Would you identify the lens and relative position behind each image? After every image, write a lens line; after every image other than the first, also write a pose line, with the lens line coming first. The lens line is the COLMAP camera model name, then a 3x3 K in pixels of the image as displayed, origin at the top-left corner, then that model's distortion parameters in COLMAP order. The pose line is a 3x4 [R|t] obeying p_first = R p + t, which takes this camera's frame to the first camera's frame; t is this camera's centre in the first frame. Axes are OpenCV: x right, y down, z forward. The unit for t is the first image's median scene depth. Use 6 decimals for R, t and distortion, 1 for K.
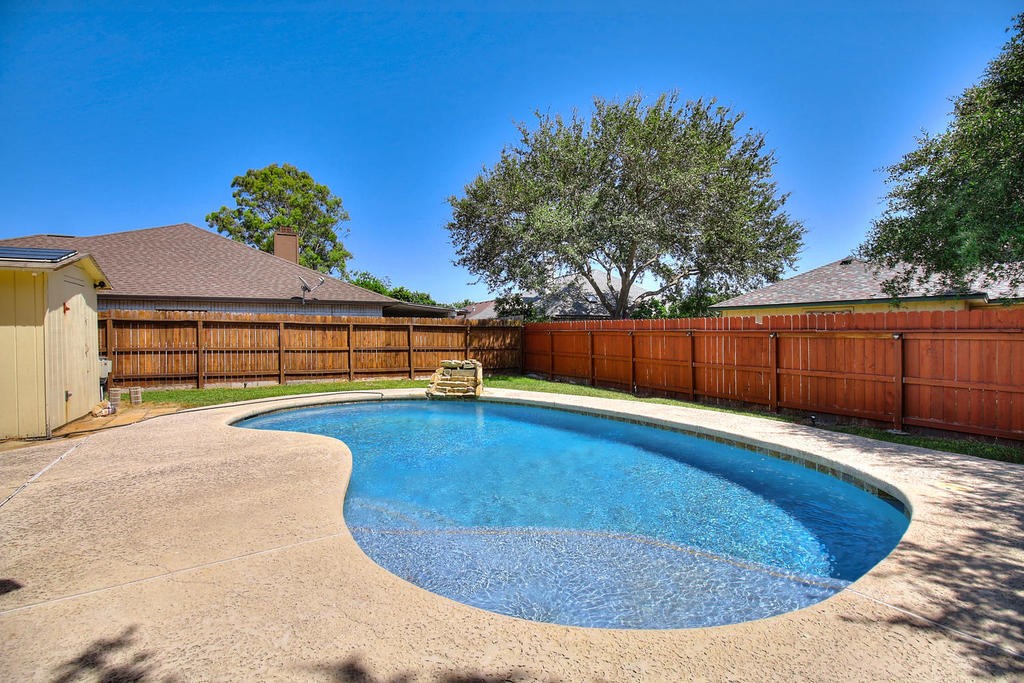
lens RADIAL K [[471.7, 0, 512.9], [0, 471.7, 339.7], [0, 0, 1]] dist [0.000515, -0.014387]
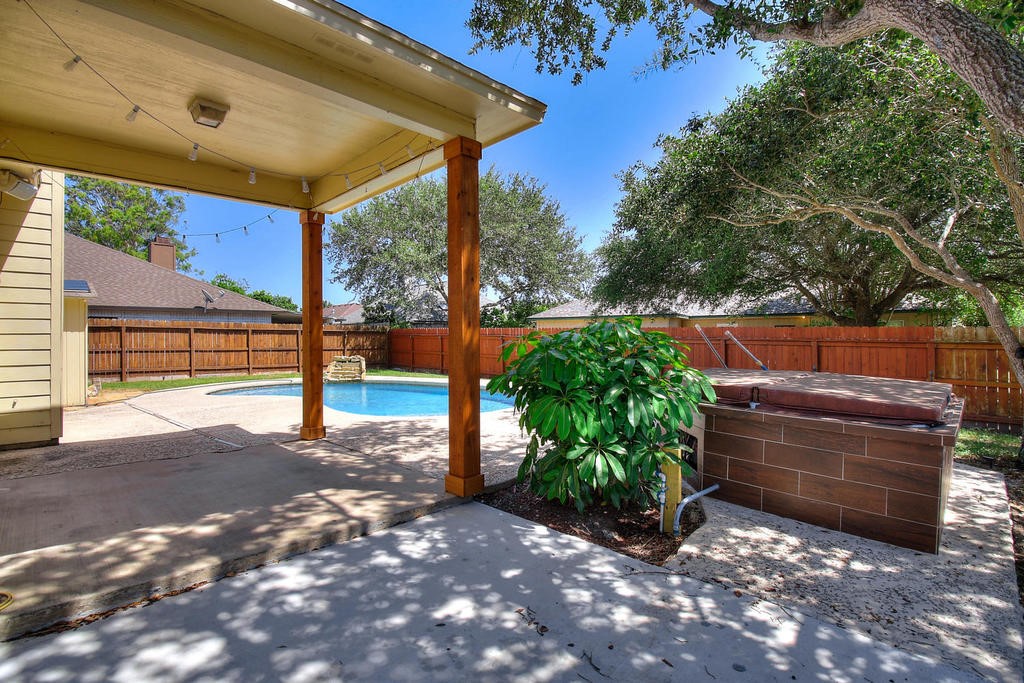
lens RADIAL K [[489.0, 0, 509.3], [0, 489.0, 340.6], [0, 0, 1]] dist [0.001105, -0.011949]
pose [[0.959371, -0.000783, 0.282146, -0.051207], [0.000957, 0.999999, -0.000480, -0.001567], [-0.282146, 0.000731, 0.959371, -0.465375]]
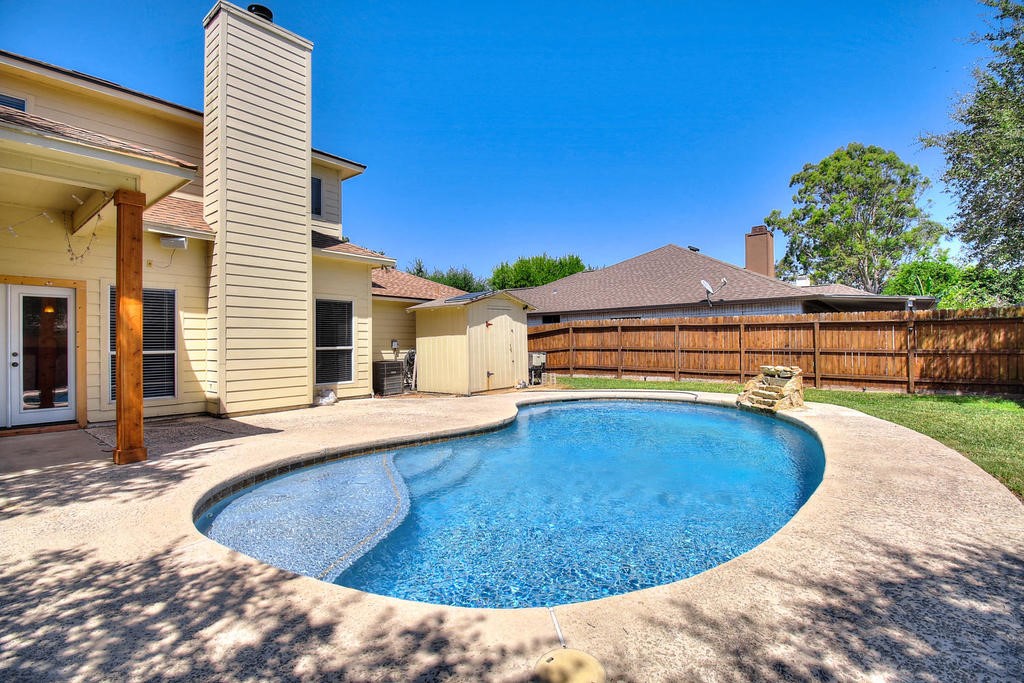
lens RADIAL K [[471.7, 0, 512.9], [0, 471.7, 339.7], [0, 0, 1]] dist [0.000515, -0.014387]
pose [[0.382784, -0.002162, -0.923835, 0.383881], [0.006068, 0.999982, 0.000174, -0.004528], [0.923818, -0.005672, 0.382790, 0.215942]]
